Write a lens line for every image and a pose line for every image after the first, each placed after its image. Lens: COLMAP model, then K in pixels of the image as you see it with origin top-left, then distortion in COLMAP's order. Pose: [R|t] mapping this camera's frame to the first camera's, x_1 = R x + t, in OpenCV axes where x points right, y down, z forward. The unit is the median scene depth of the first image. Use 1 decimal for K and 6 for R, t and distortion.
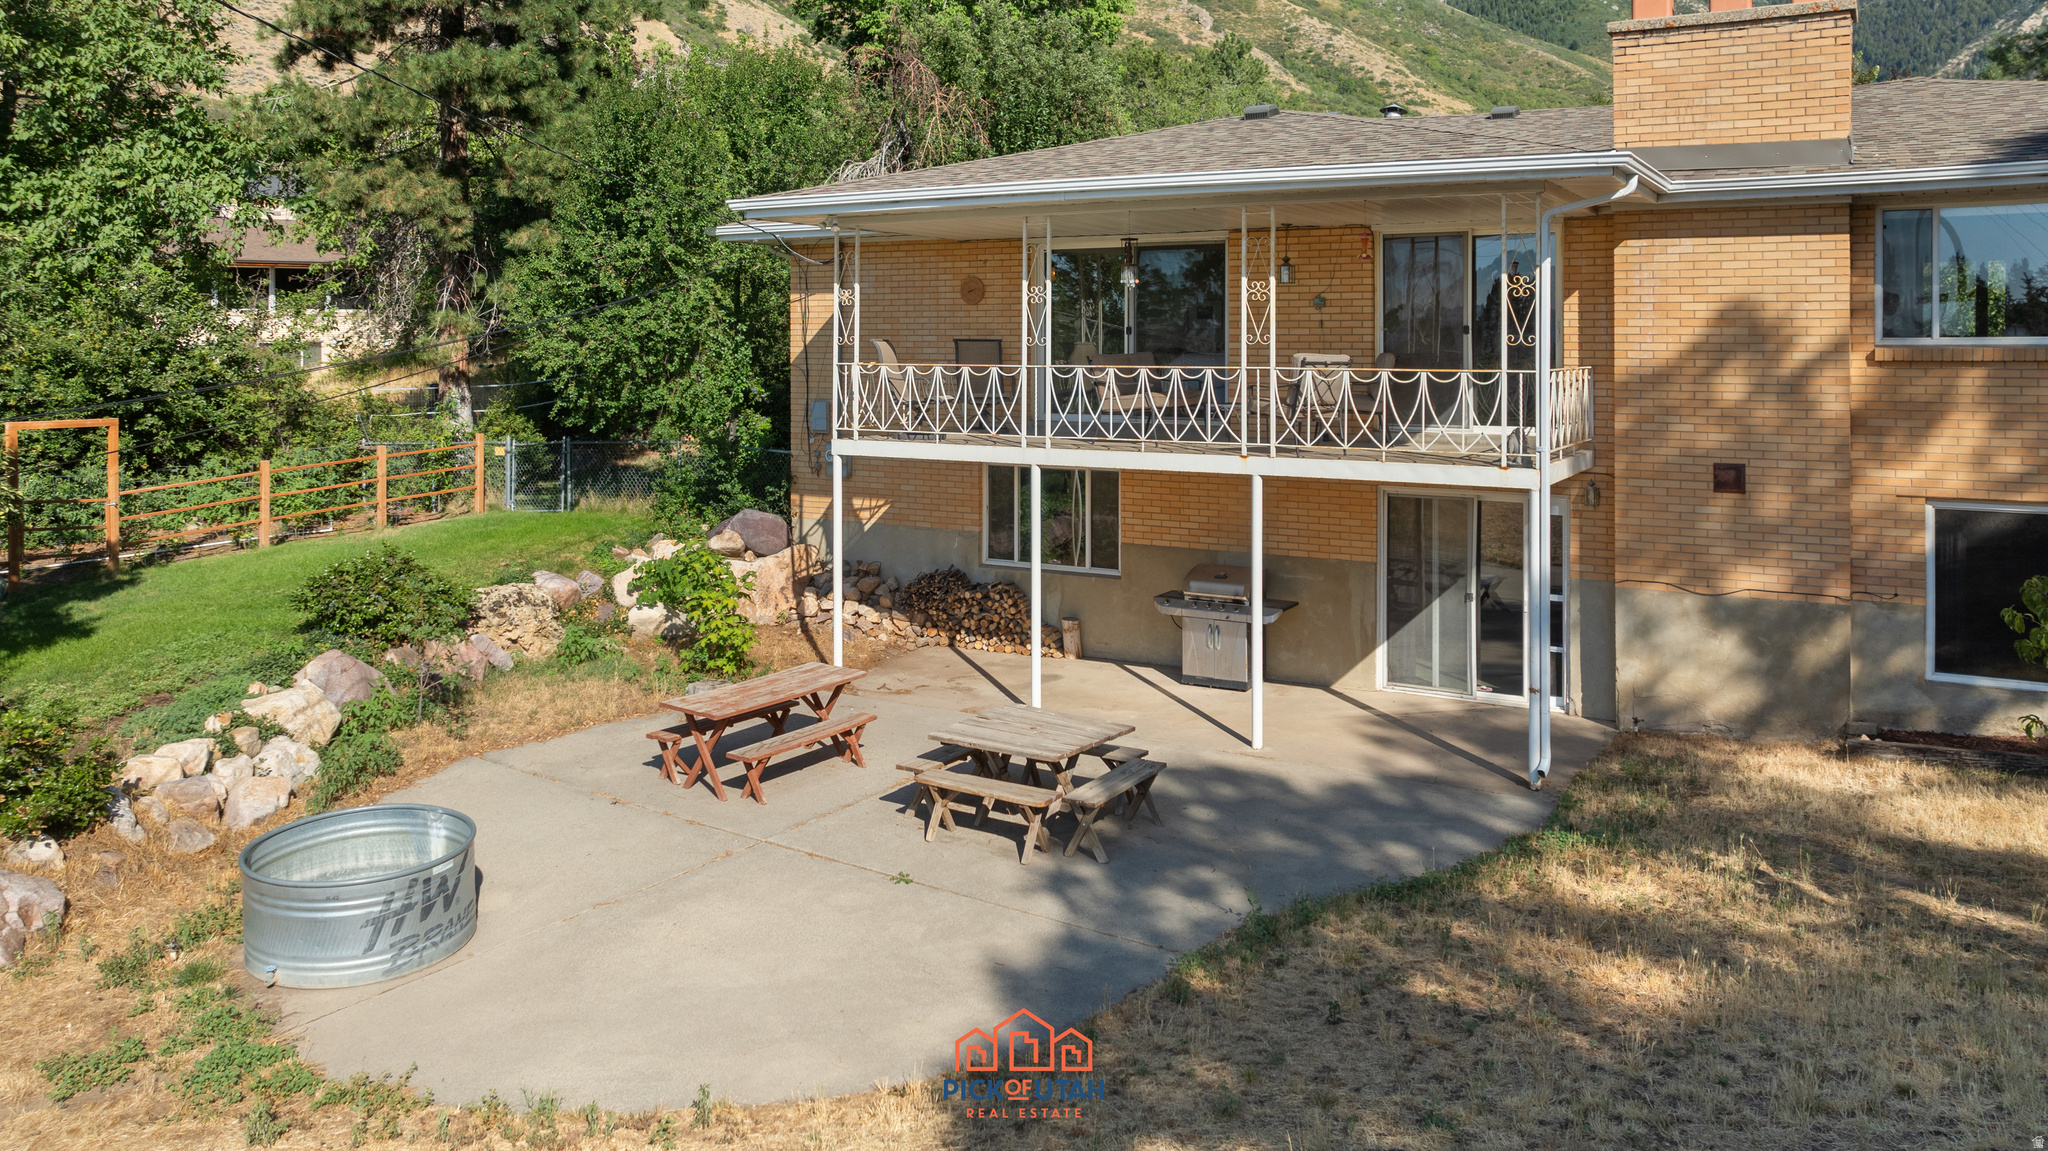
lens RADIAL K [[1464.9, 0, 1051.1], [0, 1464.9, 326.4], [0, 0, 1]] dist [-0.016789, 0.001042]
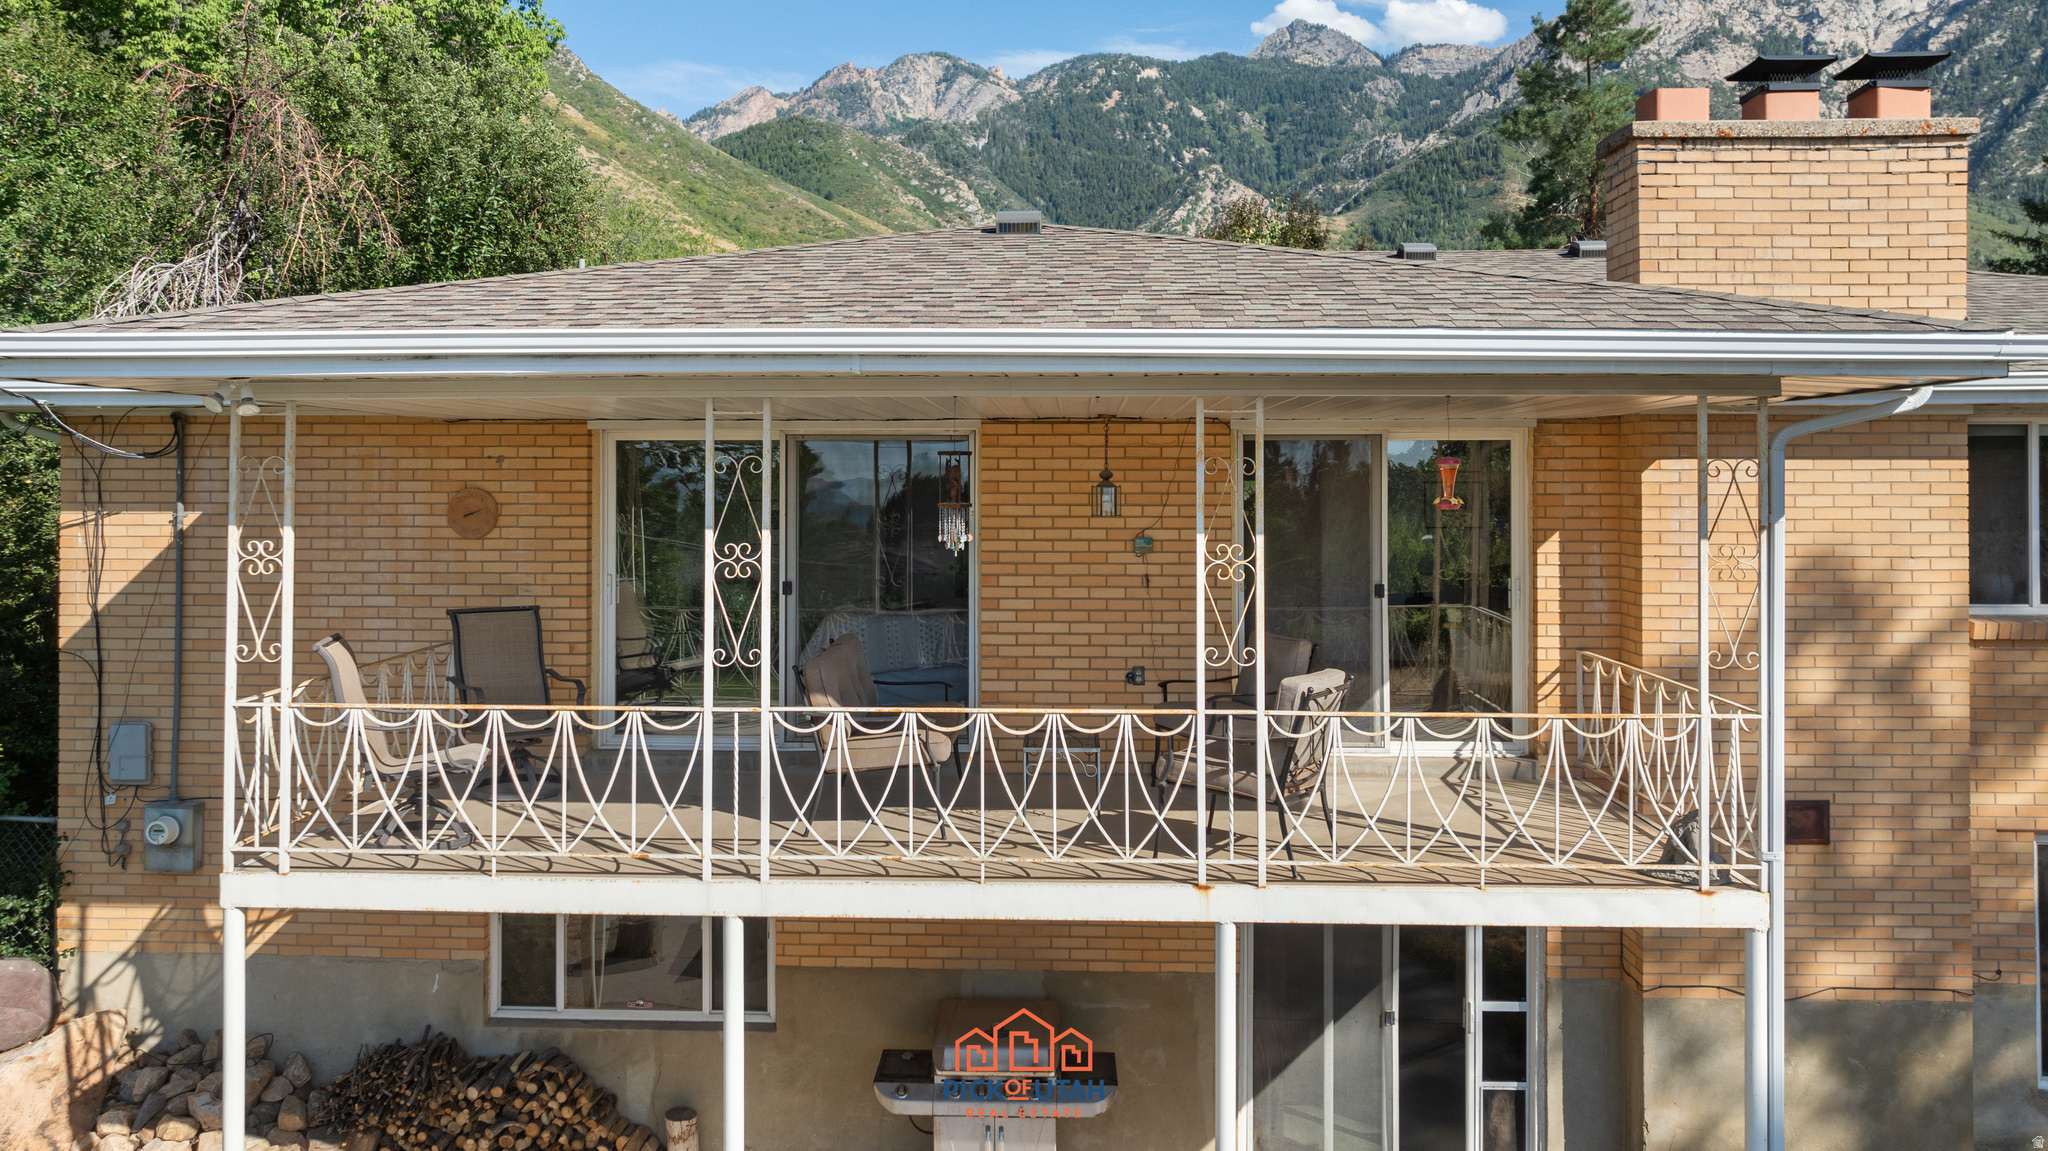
lens RADIAL K [[1393.0, 0, 959.0], [0, 1393.0, 442.9], [0, 0, 1]] dist [-0.029628, 0.019535]
pose [[0.891289, 0.007354, 0.453375, -0.158750], [-0.004351, 0.999961, -0.007665, -0.059424], [-0.453414, 0.004859, 0.891287, 0.585503]]
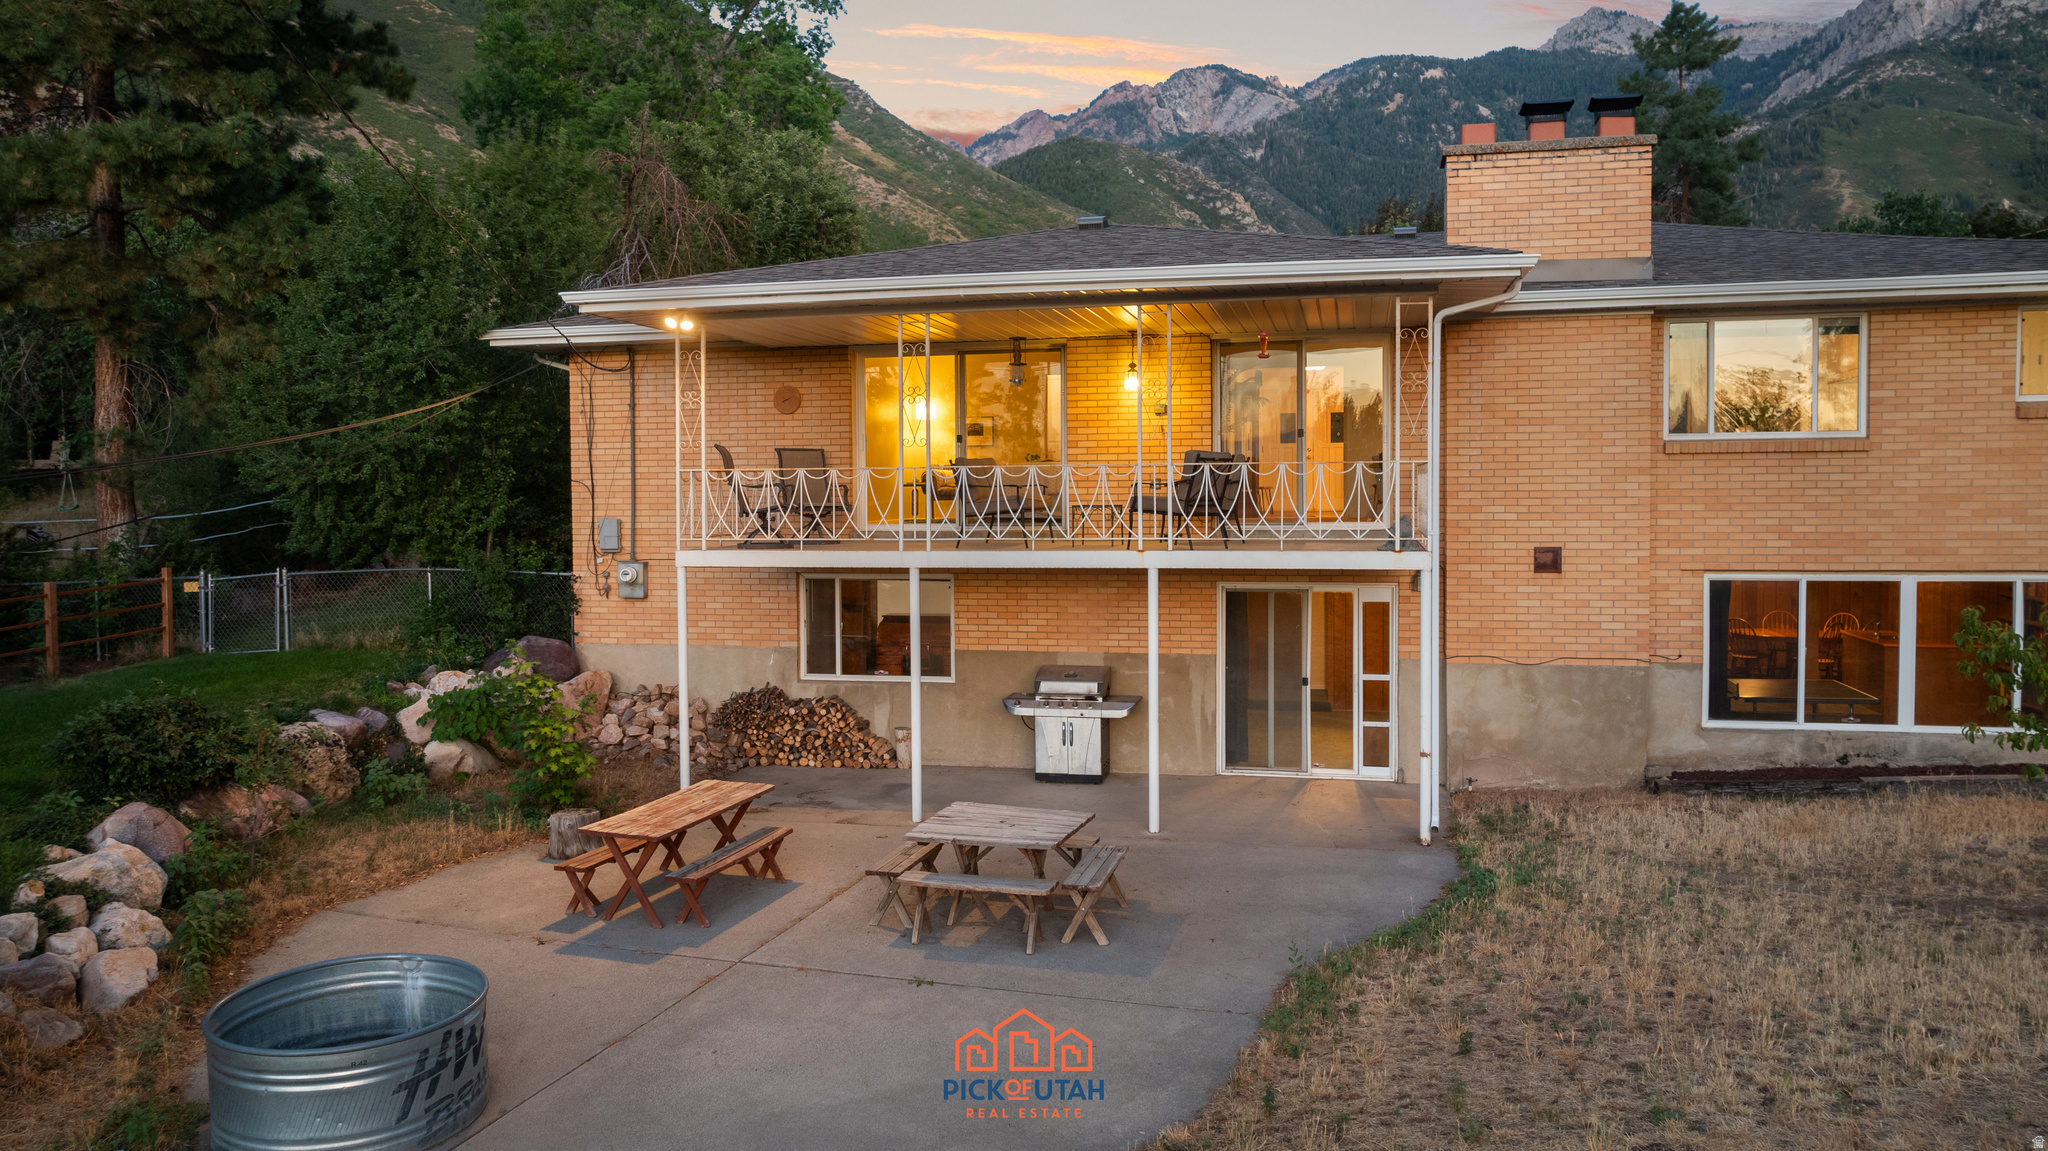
lens RADIAL K [[1413.9, 0, 993.9], [0, 1413.9, 528.7], [0, 0, 1]] dist [-0.017762, -0.000144]
pose [[0.959284, -0.016408, 0.281965, -0.236079], [0.006647, 0.999346, 0.035542, 0.036446], [-0.282364, -0.032221, 0.958766, 0.080255]]
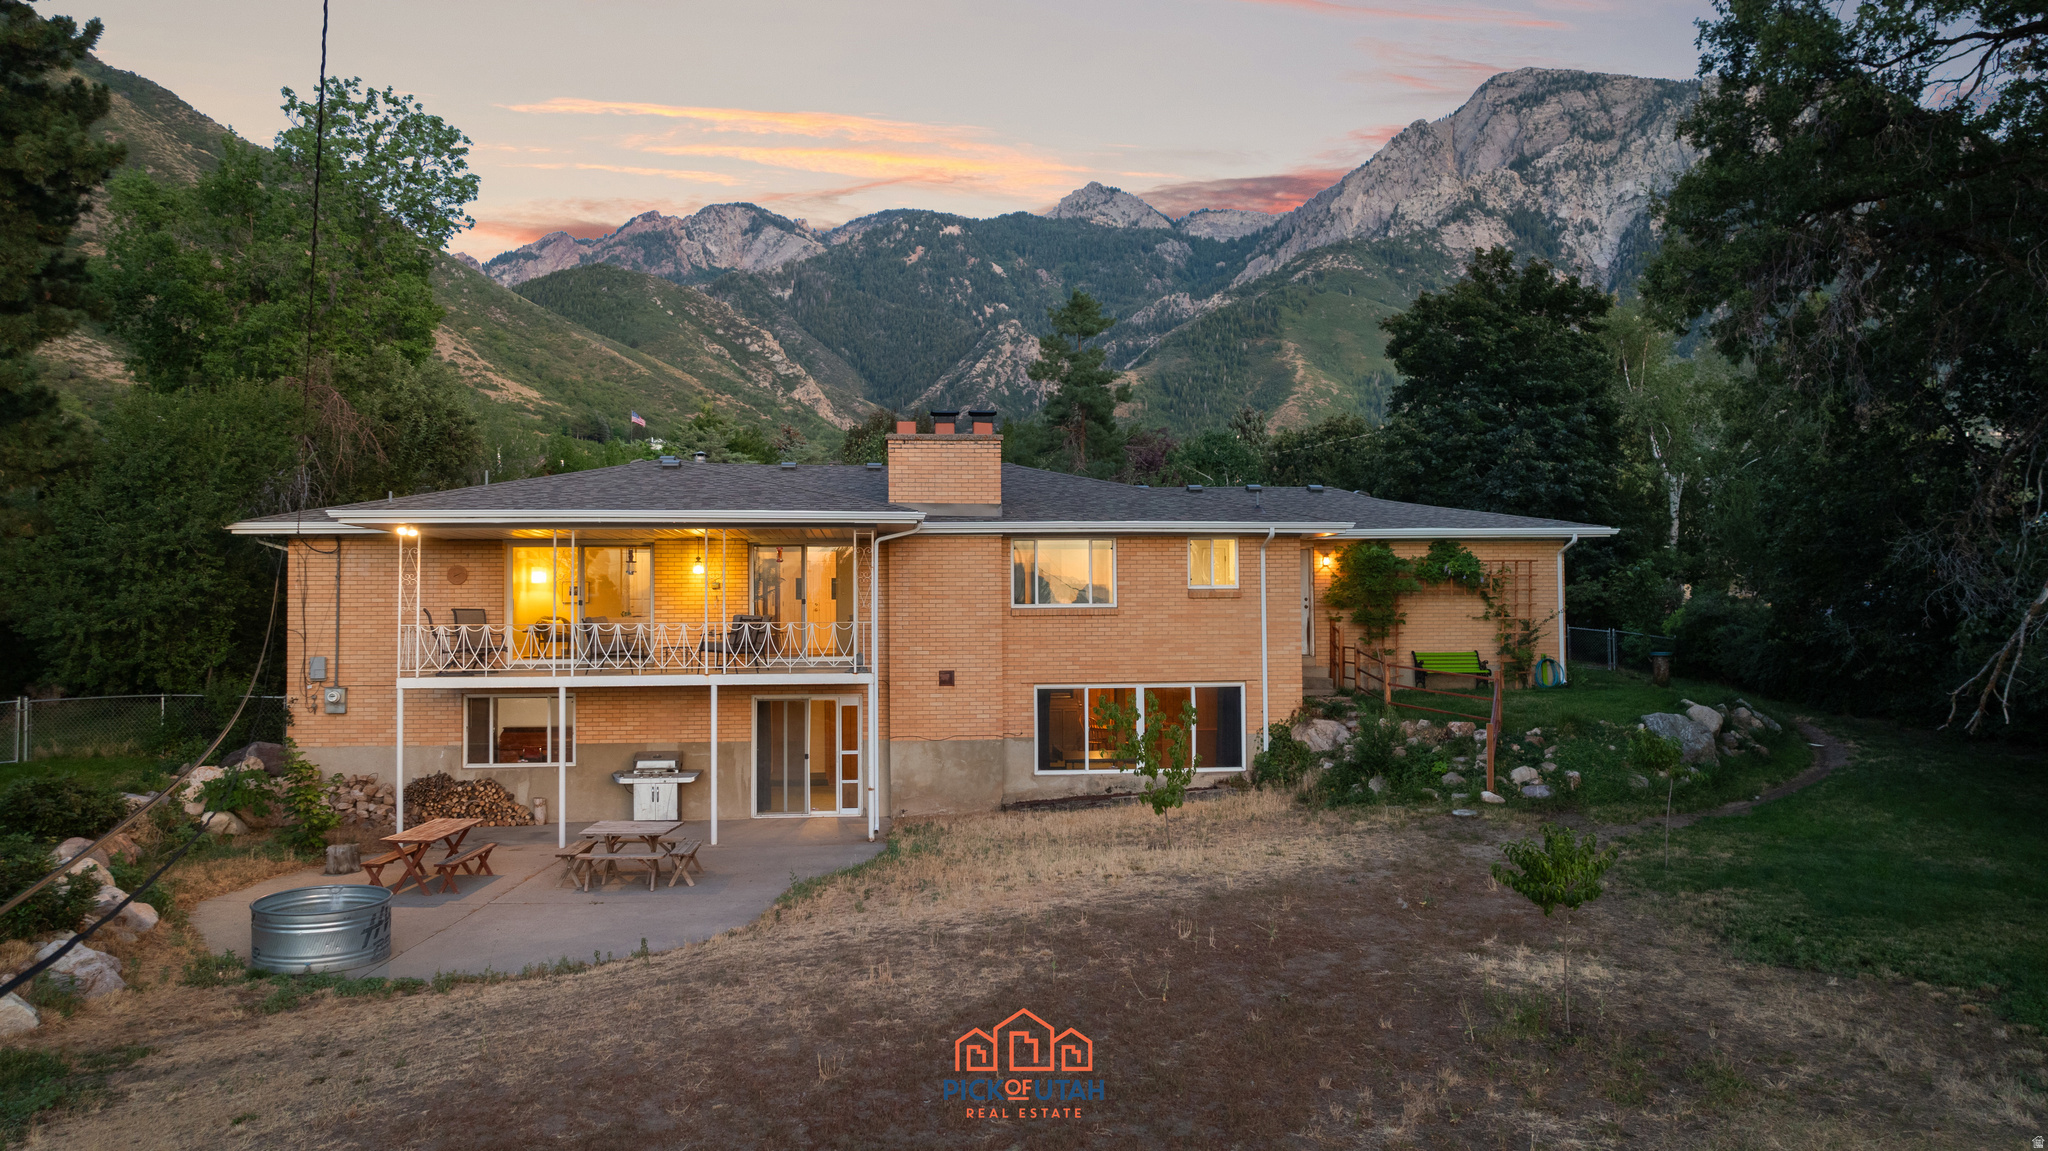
lens RADIAL K [[1510.8, 0, 1008.6], [0, 1510.8, 563.6], [0, 0, 1]] dist [-0.006186, -0.004355]
pose [[0.815963, 0.014577, 0.577921, -0.583866], [0.002255, 0.999594, -0.028396, 0.009525], [-0.578100, 0.024473, 0.815599, -0.629346]]
